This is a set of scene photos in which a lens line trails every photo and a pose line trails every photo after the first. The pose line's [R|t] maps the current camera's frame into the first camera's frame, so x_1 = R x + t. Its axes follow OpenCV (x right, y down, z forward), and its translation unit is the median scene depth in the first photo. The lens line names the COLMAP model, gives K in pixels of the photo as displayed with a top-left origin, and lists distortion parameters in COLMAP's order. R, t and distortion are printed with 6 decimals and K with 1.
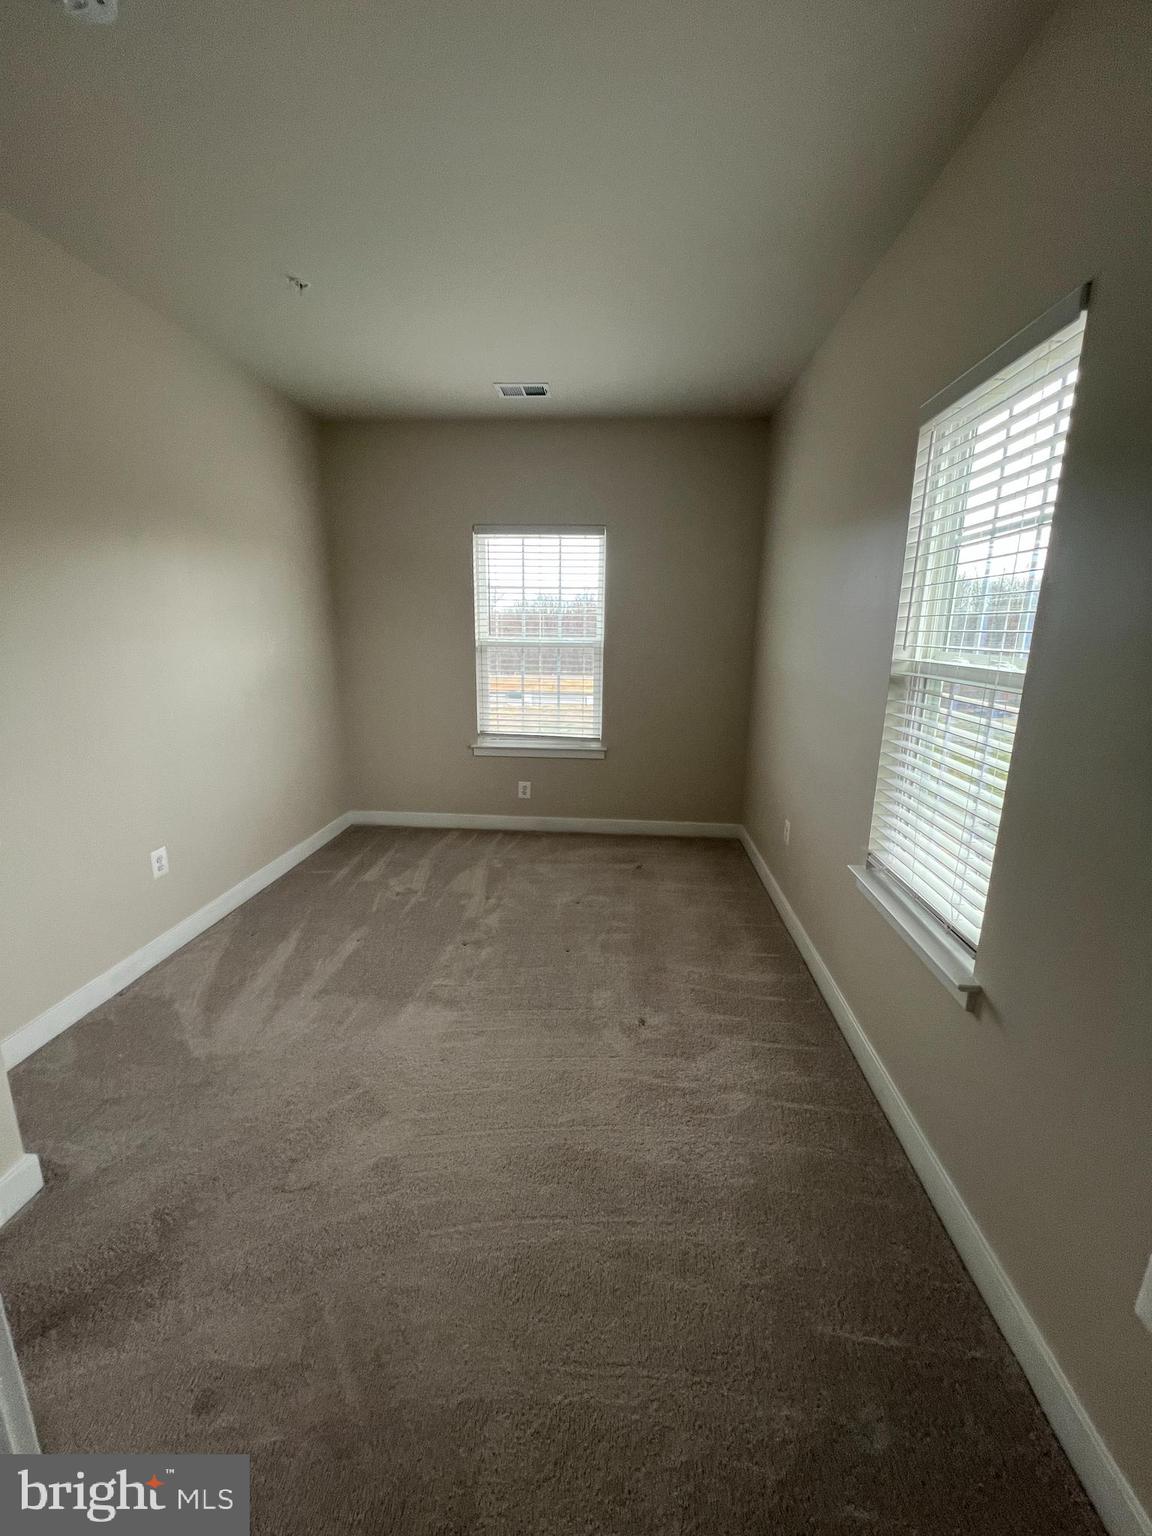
lens RADIAL K [[610.2, 0, 576.0], [0, 610.2, 768.0], [0, 0, 1]] dist [-0.001015, -0.000596]
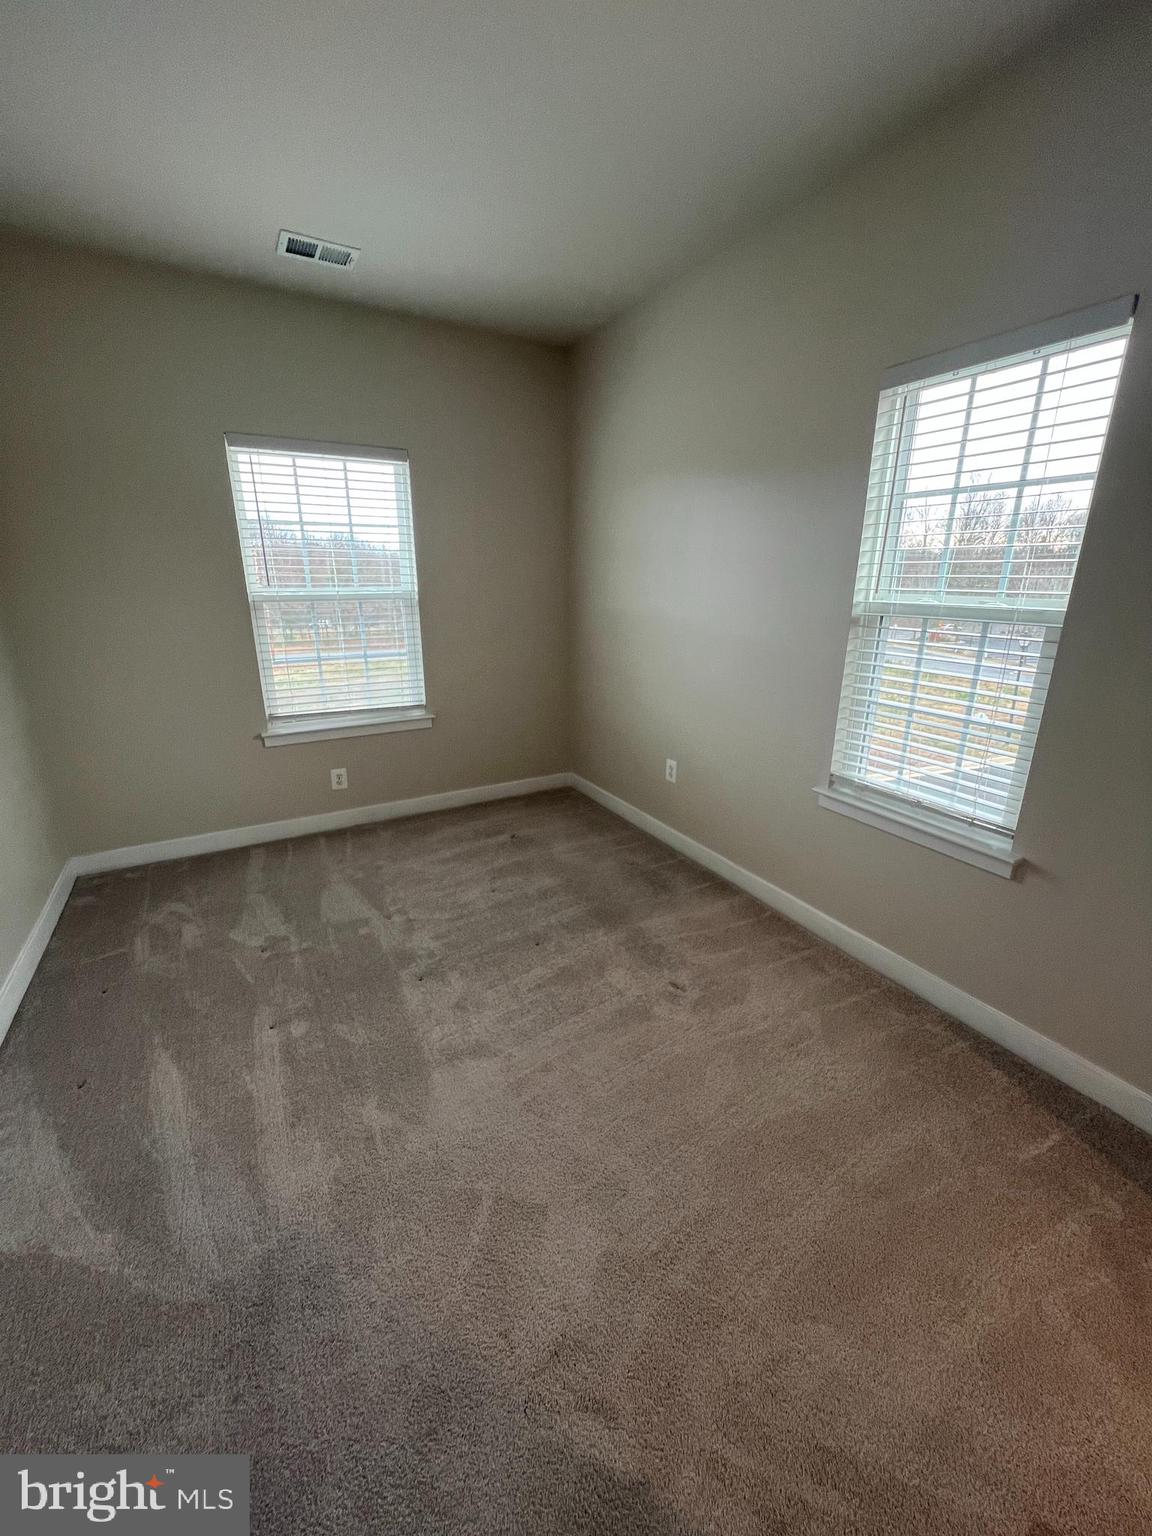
lens RADIAL K [[615.2, 0, 576.0], [0, 615.2, 768.0], [0, 0, 1]] dist [-0.001778, -0.000243]
pose [[0.831318, -0.177789, 0.526594, -0.304382], [0.132960, 0.983563, 0.122171, -0.044717], [-0.539659, -0.031547, 0.841293, 0.165824]]
